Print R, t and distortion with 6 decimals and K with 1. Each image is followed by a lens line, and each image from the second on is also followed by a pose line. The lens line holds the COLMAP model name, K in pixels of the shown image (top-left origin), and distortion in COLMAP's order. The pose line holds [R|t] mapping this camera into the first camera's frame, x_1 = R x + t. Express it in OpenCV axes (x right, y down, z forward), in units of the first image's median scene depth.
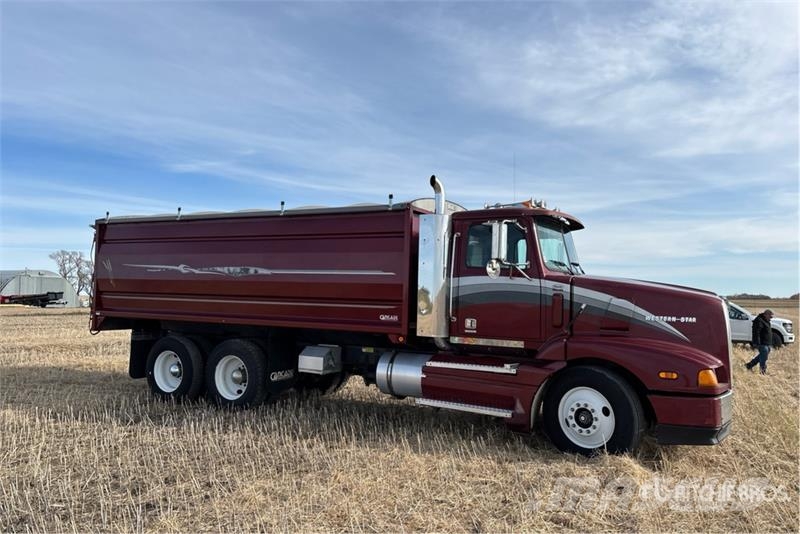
lens RADIAL K [[605.7, 0, 395.9], [0, 605.7, 260.3], [0, 0, 1]] dist [0.076963, -0.098469]
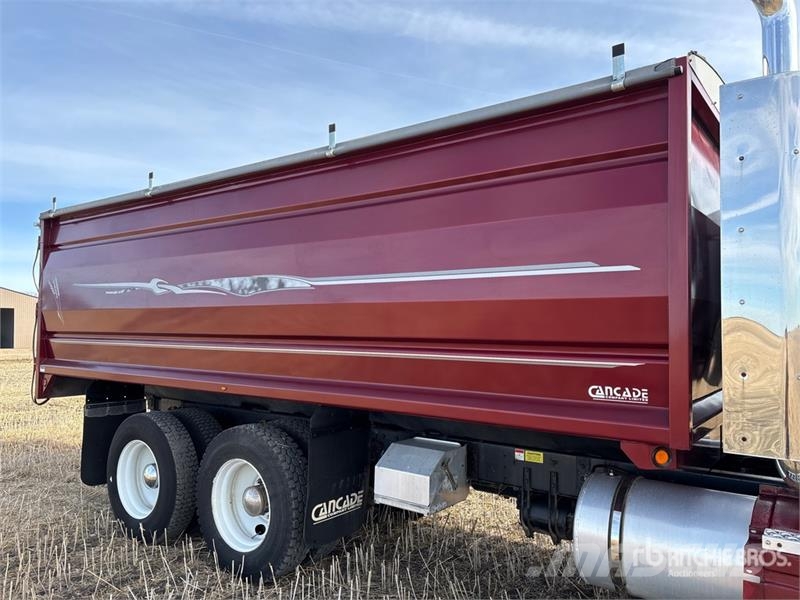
lens RADIAL K [[605.9, 0, 387.5], [0, 605.9, 299.7], [0, 0, 1]] dist [0.082416, -0.123314]
pose [[0.989449, -0.019537, -0.143561, -0.080799], [0.019143, 0.999808, -0.004128, 0.033254], [0.143614, 0.001336, 0.989633, 0.539469]]
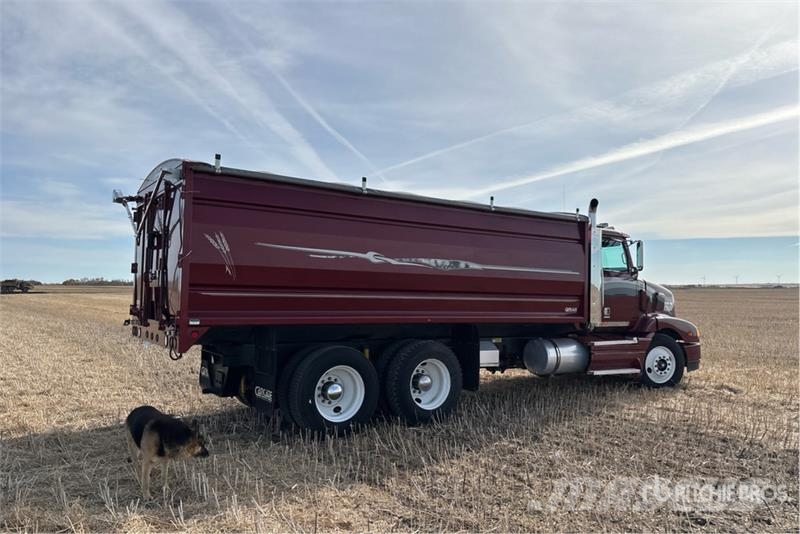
lens RADIAL K [[605.7, 0, 395.9], [0, 605.7, 260.3], [0, 0, 1]] dist [0.076963, -0.098469]
pose [[0.453409, 0.036019, 0.890574, -1.096681], [-0.057632, 0.998277, -0.011034, 0.026178], [-0.889437, -0.046323, 0.454704, 0.659378]]
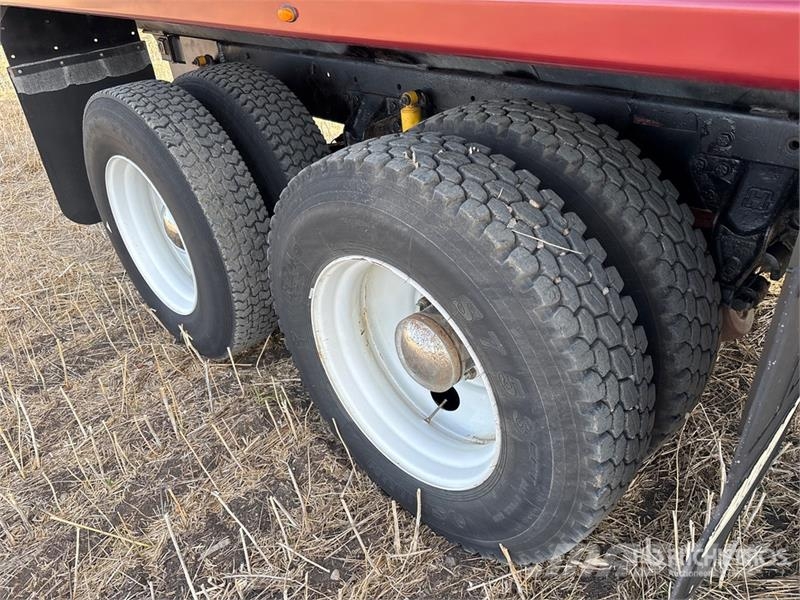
lens RADIAL K [[605.9, 0, 387.5], [0, 605.9, 299.7], [0, 0, 1]] dist [0.082416, -0.123314]
pose [[0.956374, 0.071235, -0.283328, -0.228092], [0.104984, 0.821235, 0.560849, 0.081158], [0.272631, -0.566126, 0.777929, 0.891189]]
